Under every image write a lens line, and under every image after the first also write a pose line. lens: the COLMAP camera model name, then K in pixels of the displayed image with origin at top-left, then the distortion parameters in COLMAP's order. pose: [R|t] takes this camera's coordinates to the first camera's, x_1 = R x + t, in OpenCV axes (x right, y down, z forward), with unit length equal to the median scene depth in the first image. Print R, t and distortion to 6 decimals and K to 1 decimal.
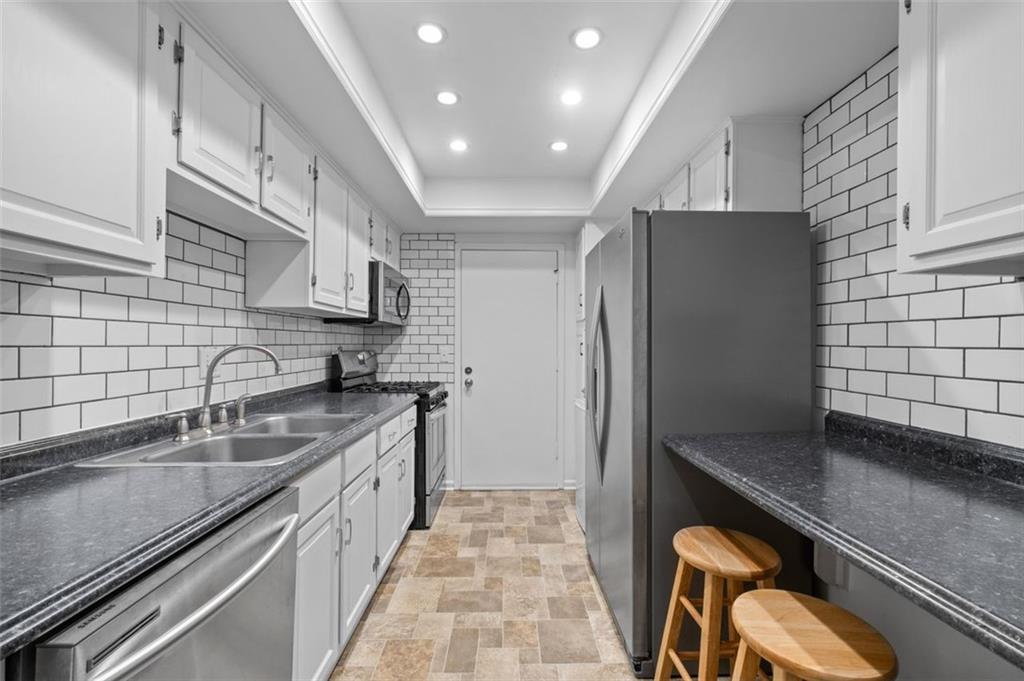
lens RADIAL K [[436.2, 0, 516.9], [0, 436.2, 340.8], [0, 0, 1]] dist [0.002534, -0.000182]
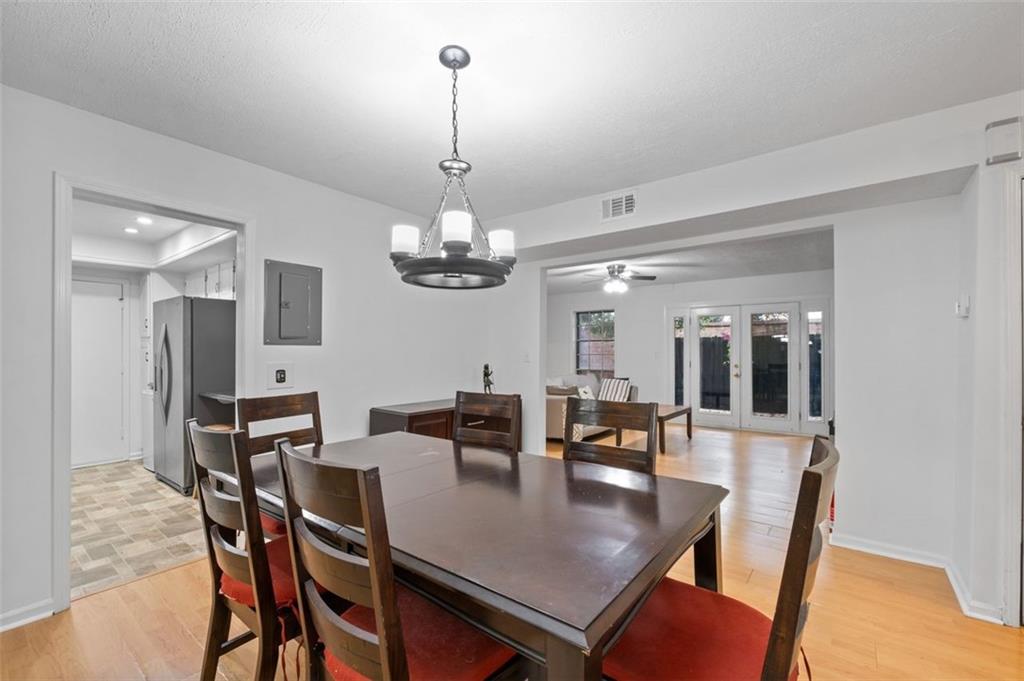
lens RADIAL K [[436.2, 0, 517.8], [0, 436.2, 348.8], [0, 0, 1]] dist [0.002534, -0.000182]
pose [[0.636639, -0.004793, 0.771147, -0.275706], [0.000780, 0.999984, 0.005571, -0.021953], [-0.771162, -0.002945, 0.636632, -1.291922]]
